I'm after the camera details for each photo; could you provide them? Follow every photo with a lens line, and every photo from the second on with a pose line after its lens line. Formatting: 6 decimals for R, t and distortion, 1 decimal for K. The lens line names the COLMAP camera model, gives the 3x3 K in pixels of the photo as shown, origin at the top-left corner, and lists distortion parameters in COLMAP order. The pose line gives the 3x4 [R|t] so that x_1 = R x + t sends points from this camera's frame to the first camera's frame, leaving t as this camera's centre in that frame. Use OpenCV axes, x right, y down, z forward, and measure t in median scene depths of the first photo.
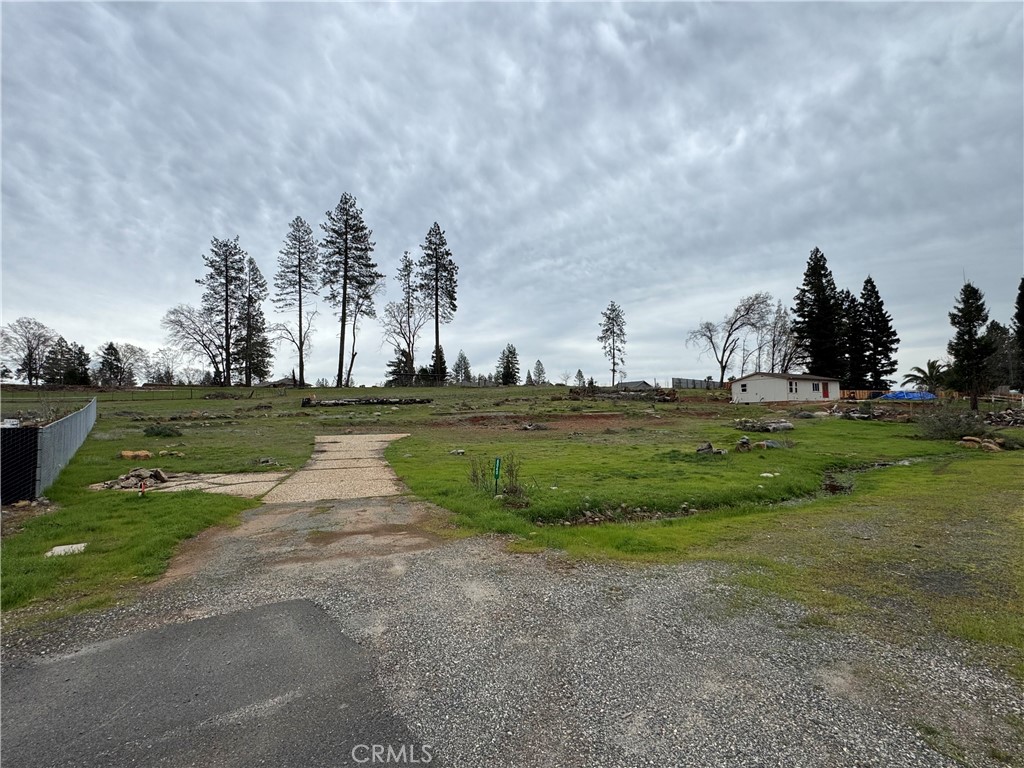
lens RADIAL K [[516.6, 0, 490.6], [0, 516.6, 381.6], [0, 0, 1]] dist [-0.004144, -0.000945]
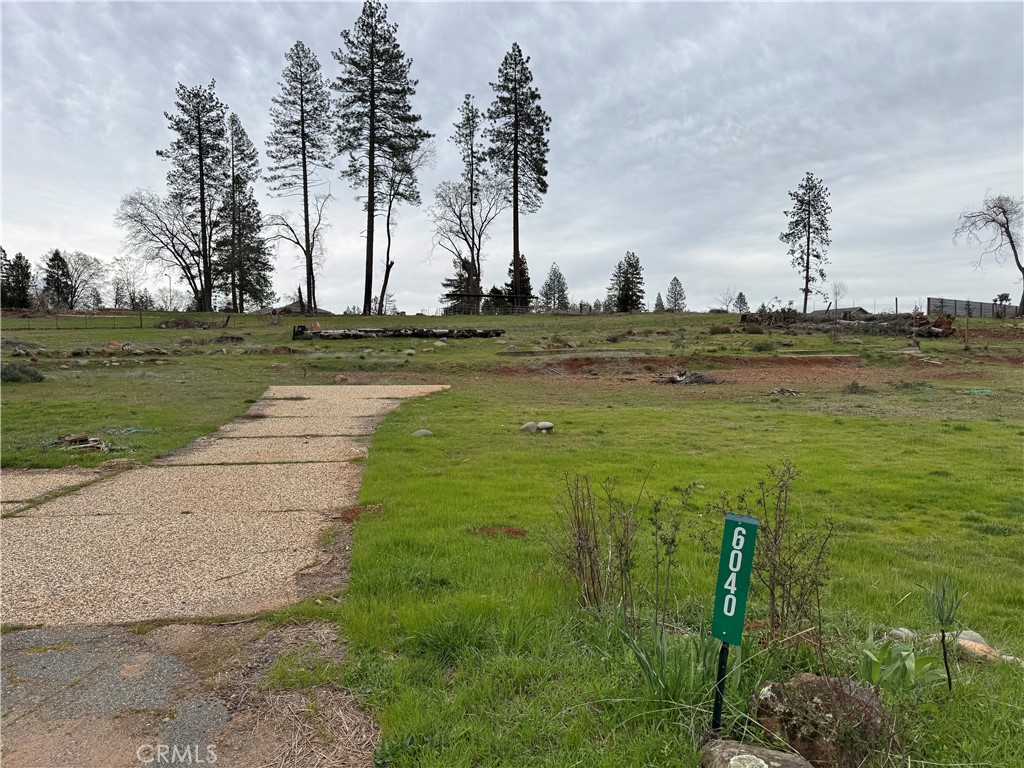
lens RADIAL K [[724.0, 0, 513.3], [0, 724.0, 384.6], [0, 0, 1]] dist [0.007681, 0.018769]
pose [[0.993556, 0.020358, -0.111499, -0.004608], [-0.009897, 0.995562, 0.093589, 0.012268], [0.112910, -0.091882, 0.989348, 0.112023]]
